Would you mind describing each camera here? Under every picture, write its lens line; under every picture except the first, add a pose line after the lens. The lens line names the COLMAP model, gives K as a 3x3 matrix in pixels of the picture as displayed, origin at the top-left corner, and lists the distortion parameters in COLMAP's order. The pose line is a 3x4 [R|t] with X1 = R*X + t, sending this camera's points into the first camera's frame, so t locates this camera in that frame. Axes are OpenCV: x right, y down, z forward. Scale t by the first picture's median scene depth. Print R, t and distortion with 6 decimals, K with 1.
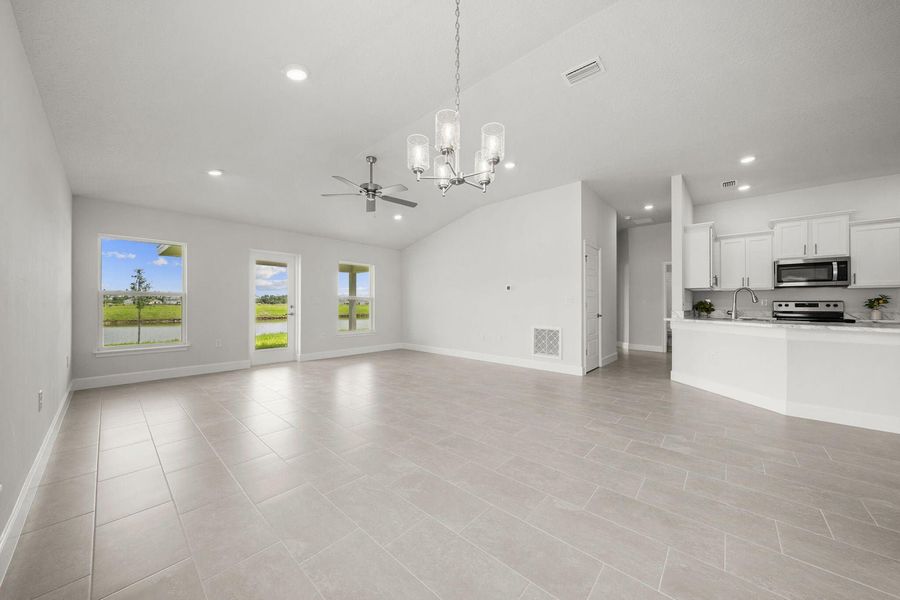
lens RADIAL K [[310.4, 0, 452.2], [0, 310.4, 302.9], [0, 0, 1]] dist [-0.002228, -0.000174]
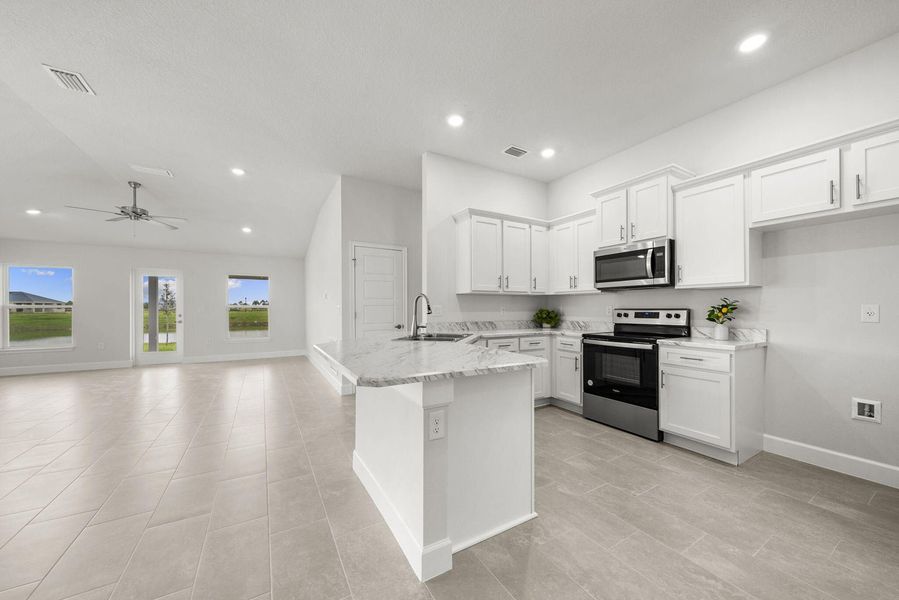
lens RADIAL K [[322.0, 0, 452.9], [0, 322.0, 307.6], [0, 0, 1]] dist [-0.005558, 0.000313]
pose [[0.951970, -0.007456, -0.306101, 0.990425], [0.008317, 0.999964, 0.001511, -0.013427], [0.306079, -0.003984, 0.951998, 0.220910]]
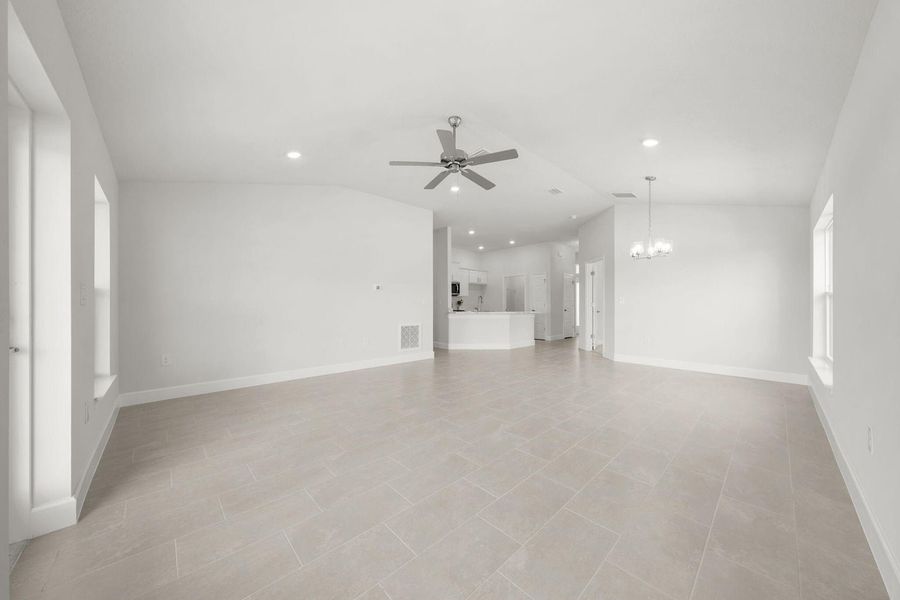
lens RADIAL K [[310.4, 0, 452.0], [0, 310.4, 305.4], [0, 0, 1]] dist [-0.002228, -0.000174]
pose [[0.086217, -0.009360, 0.996232, -0.897084], [-0.006991, 0.999926, 0.010000, -0.005012], [-0.996252, -0.007826, 0.086145, 0.796850]]
